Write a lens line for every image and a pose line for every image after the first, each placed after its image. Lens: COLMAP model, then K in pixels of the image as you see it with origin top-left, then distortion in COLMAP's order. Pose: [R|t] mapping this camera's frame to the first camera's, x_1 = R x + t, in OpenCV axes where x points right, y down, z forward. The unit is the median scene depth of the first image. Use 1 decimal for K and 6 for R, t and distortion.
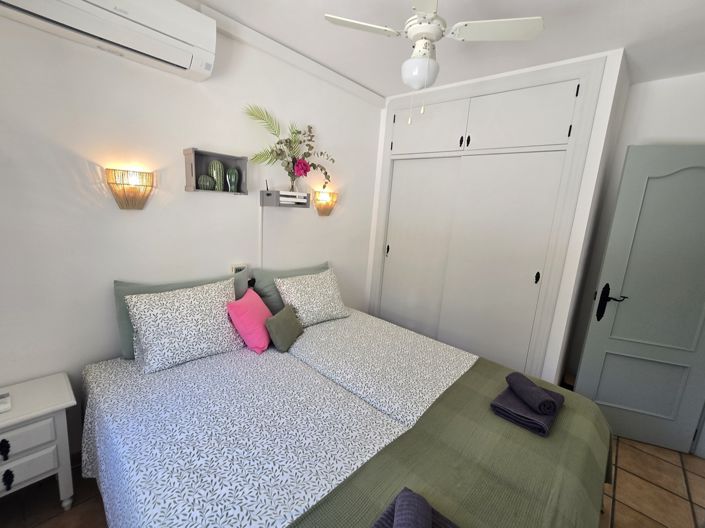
lens RADIAL K [[306.6, 0, 347.6], [0, 306.6, 264.2], [0, 0, 1]] dist [-0.003339, -0.000529]
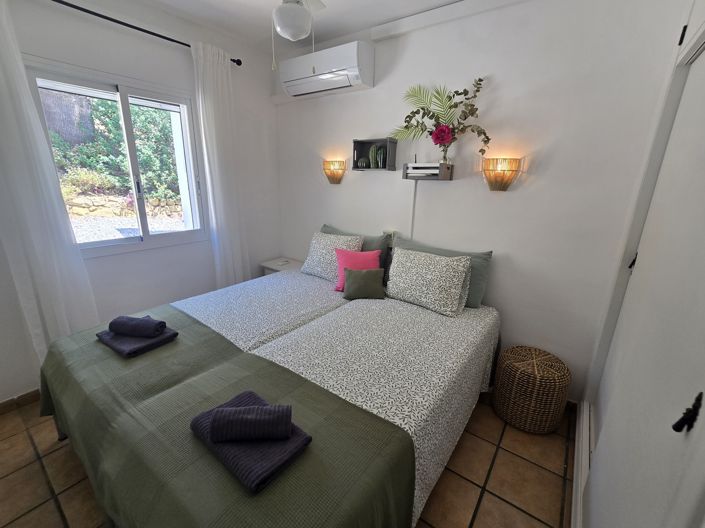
lens RADIAL K [[314.6, 0, 358.8], [0, 314.6, 264.1], [0, 0, 1]] dist [-0.004169, -0.000607]
pose [[0.119612, 0.205298, -0.971363, 0.929770], [-0.197546, 0.963745, 0.179363, -0.075022], [0.972969, 0.170435, 0.155831, 0.785257]]
